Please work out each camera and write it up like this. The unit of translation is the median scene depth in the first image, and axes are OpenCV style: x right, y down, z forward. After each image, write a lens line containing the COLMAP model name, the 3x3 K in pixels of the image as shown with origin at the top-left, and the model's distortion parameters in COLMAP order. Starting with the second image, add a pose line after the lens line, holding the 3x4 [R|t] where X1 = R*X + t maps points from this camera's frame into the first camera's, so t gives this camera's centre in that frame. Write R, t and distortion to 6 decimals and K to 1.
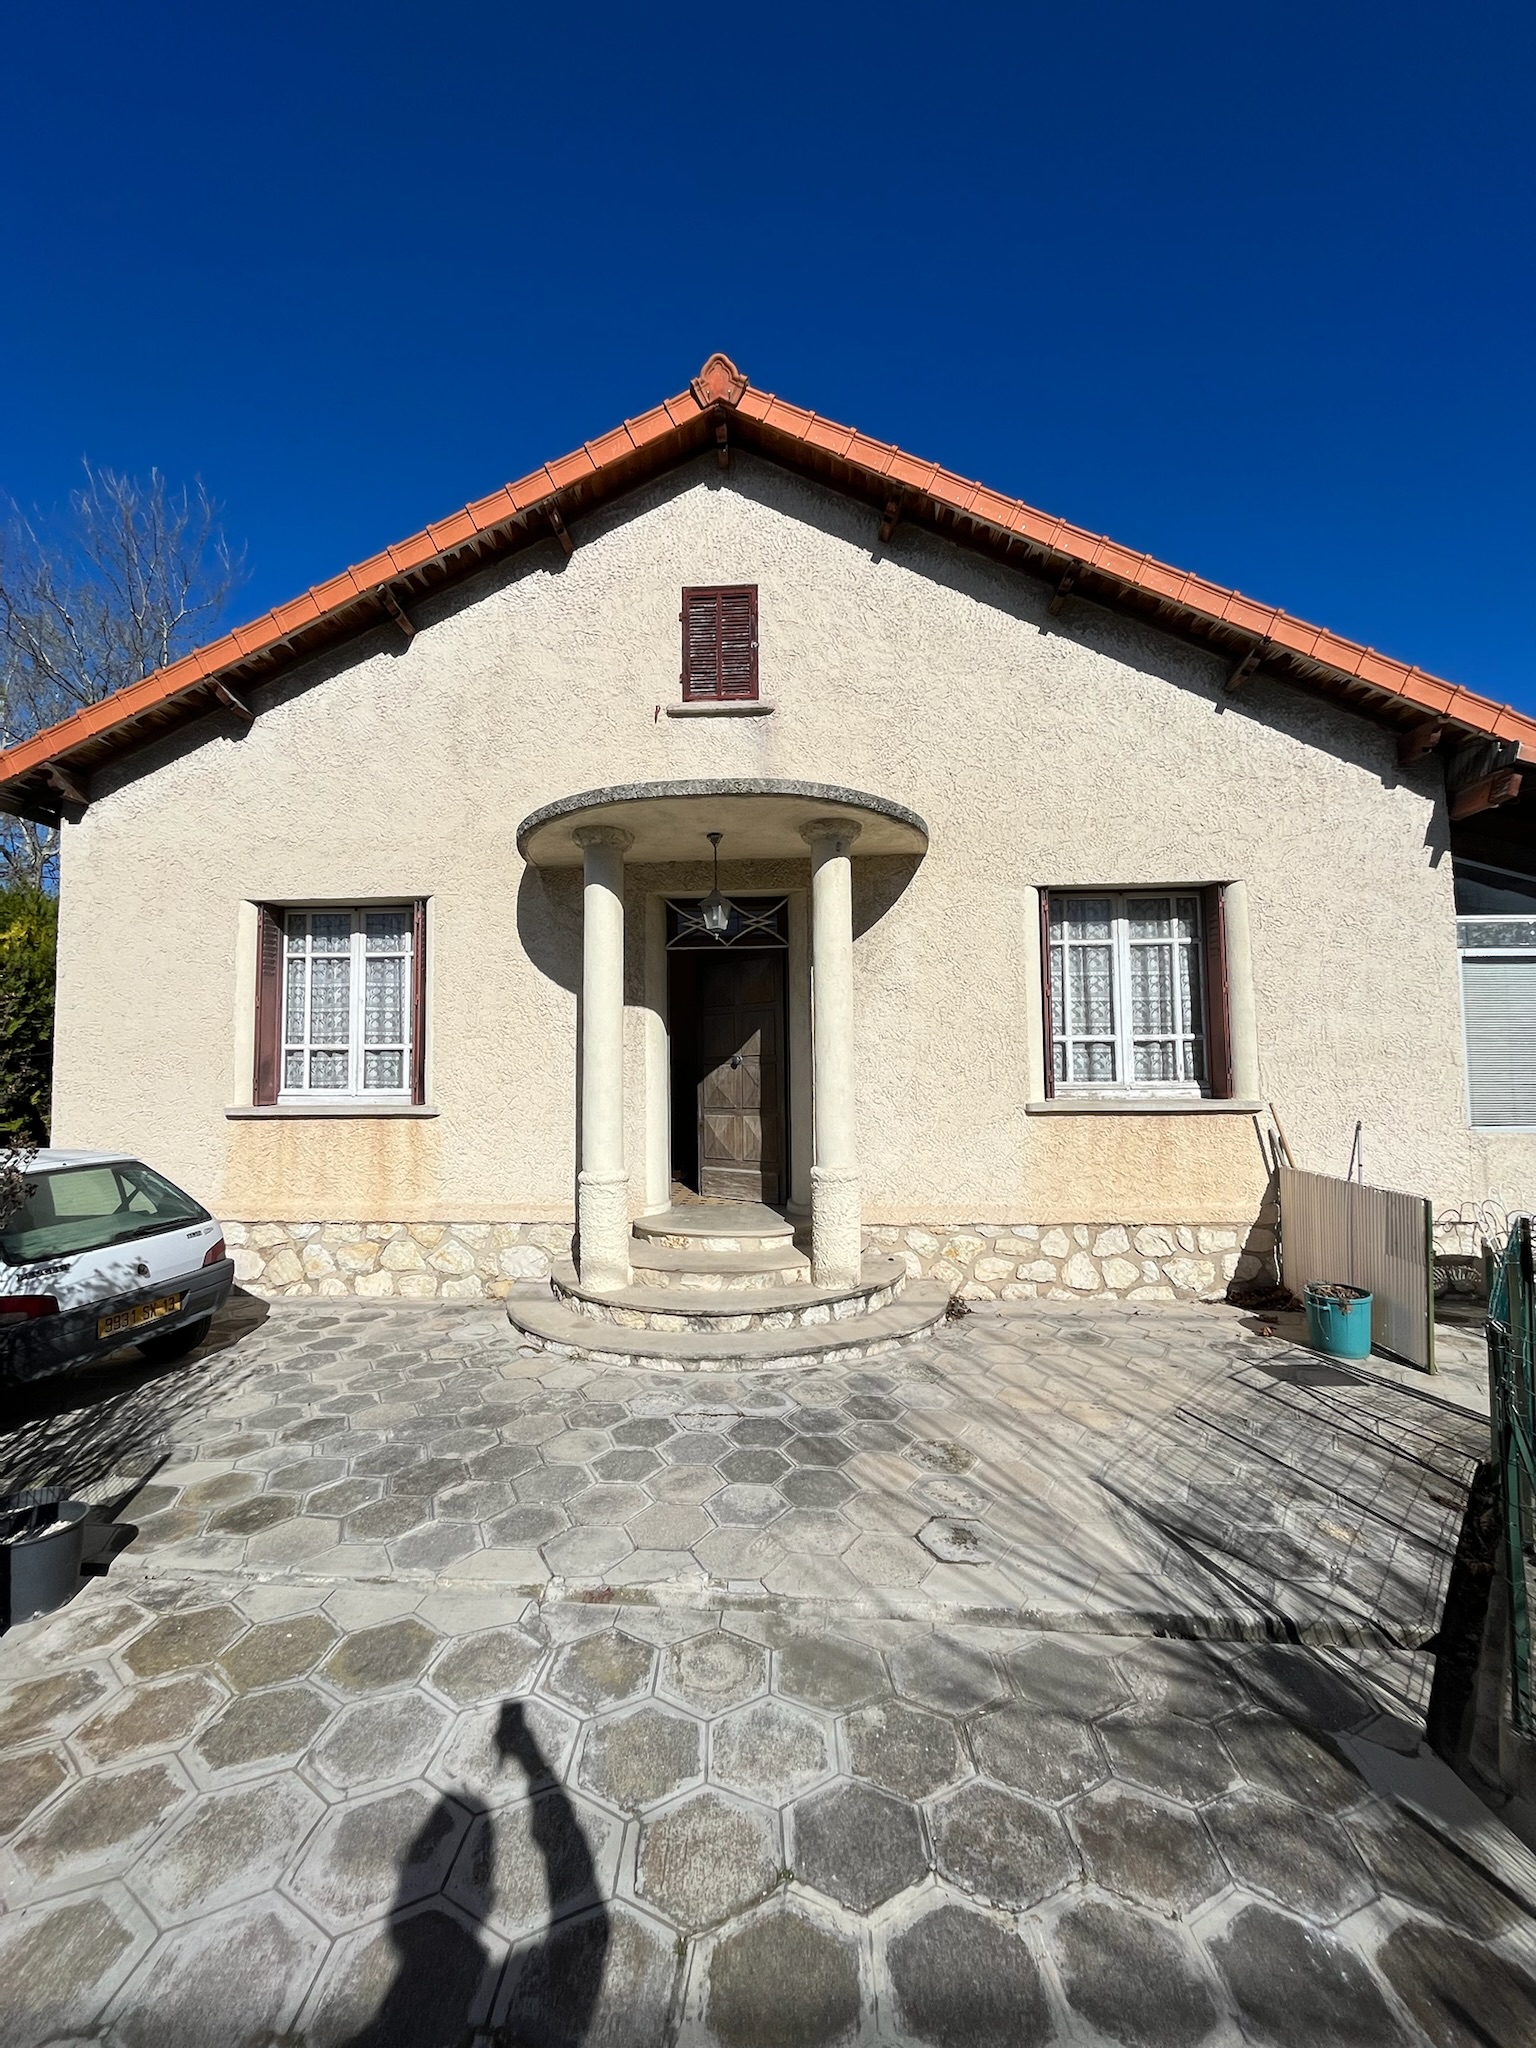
lens RADIAL K [[817.1, 0, 752.4], [0, 817.1, 1033.7], [0, 0, 1]] dist [-0.000992, -0.001270]
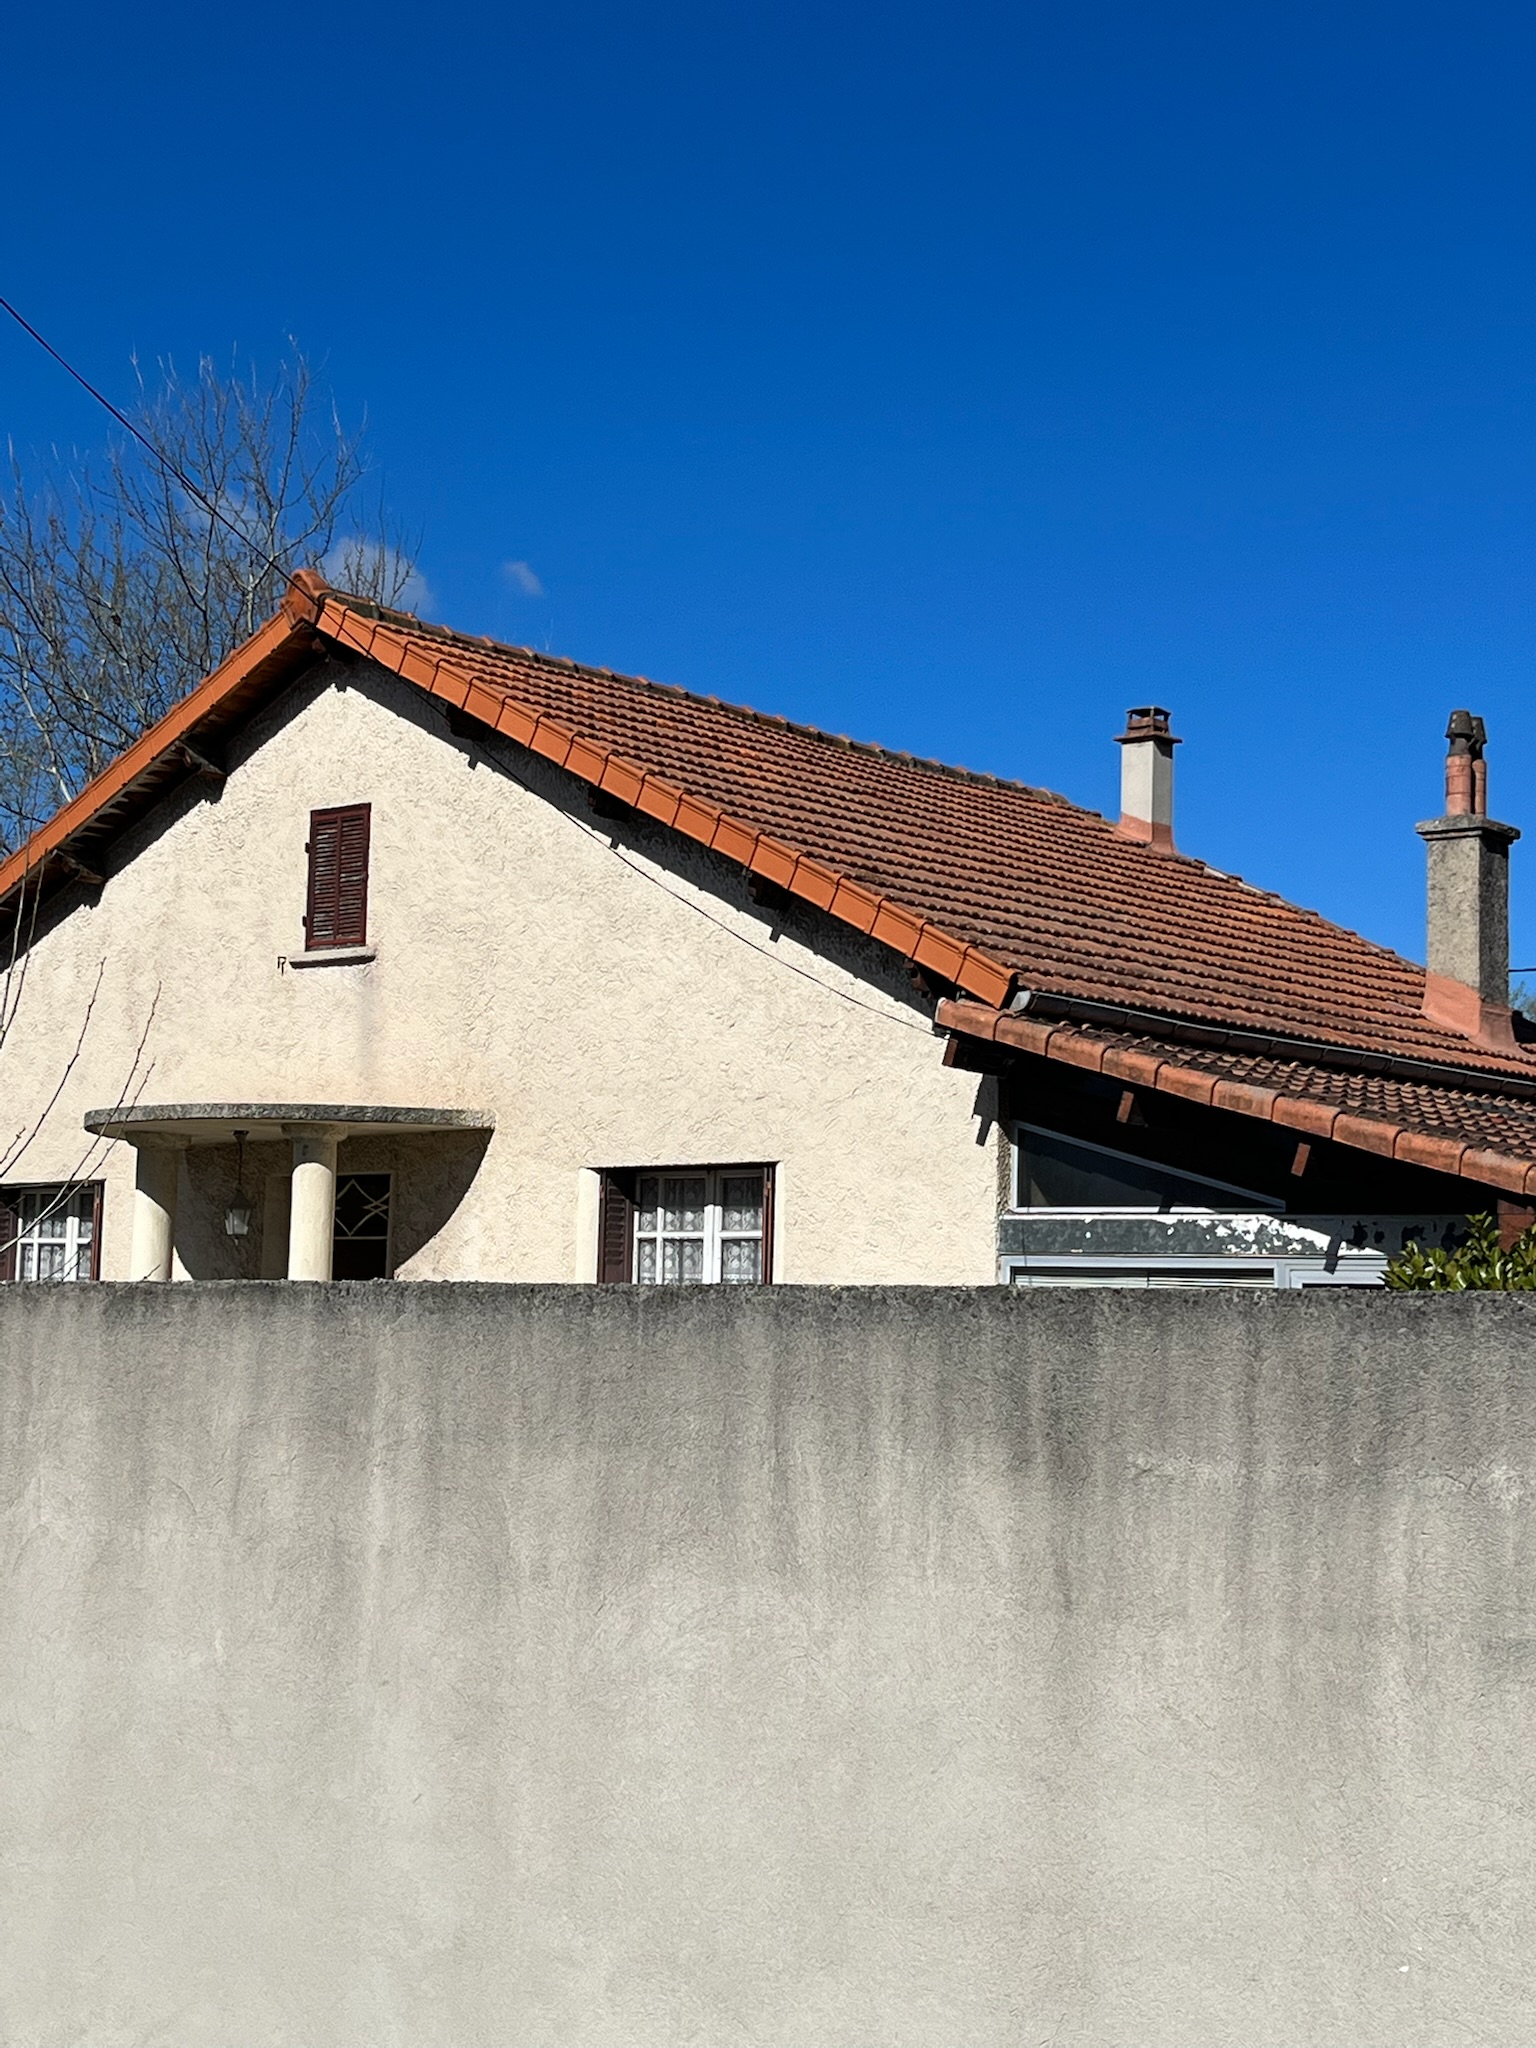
lens RADIAL K [[3114.7, 0, 766.0], [0, 3114.7, 1022.5], [0, 0, 1]] dist [0.184144, 0.000000]
pose [[0.784594, -0.034034, -0.619075, 2.298259], [-0.006772, 0.997962, -0.063446, -0.127962], [0.619972, 0.053972, 0.782765, -1.239124]]
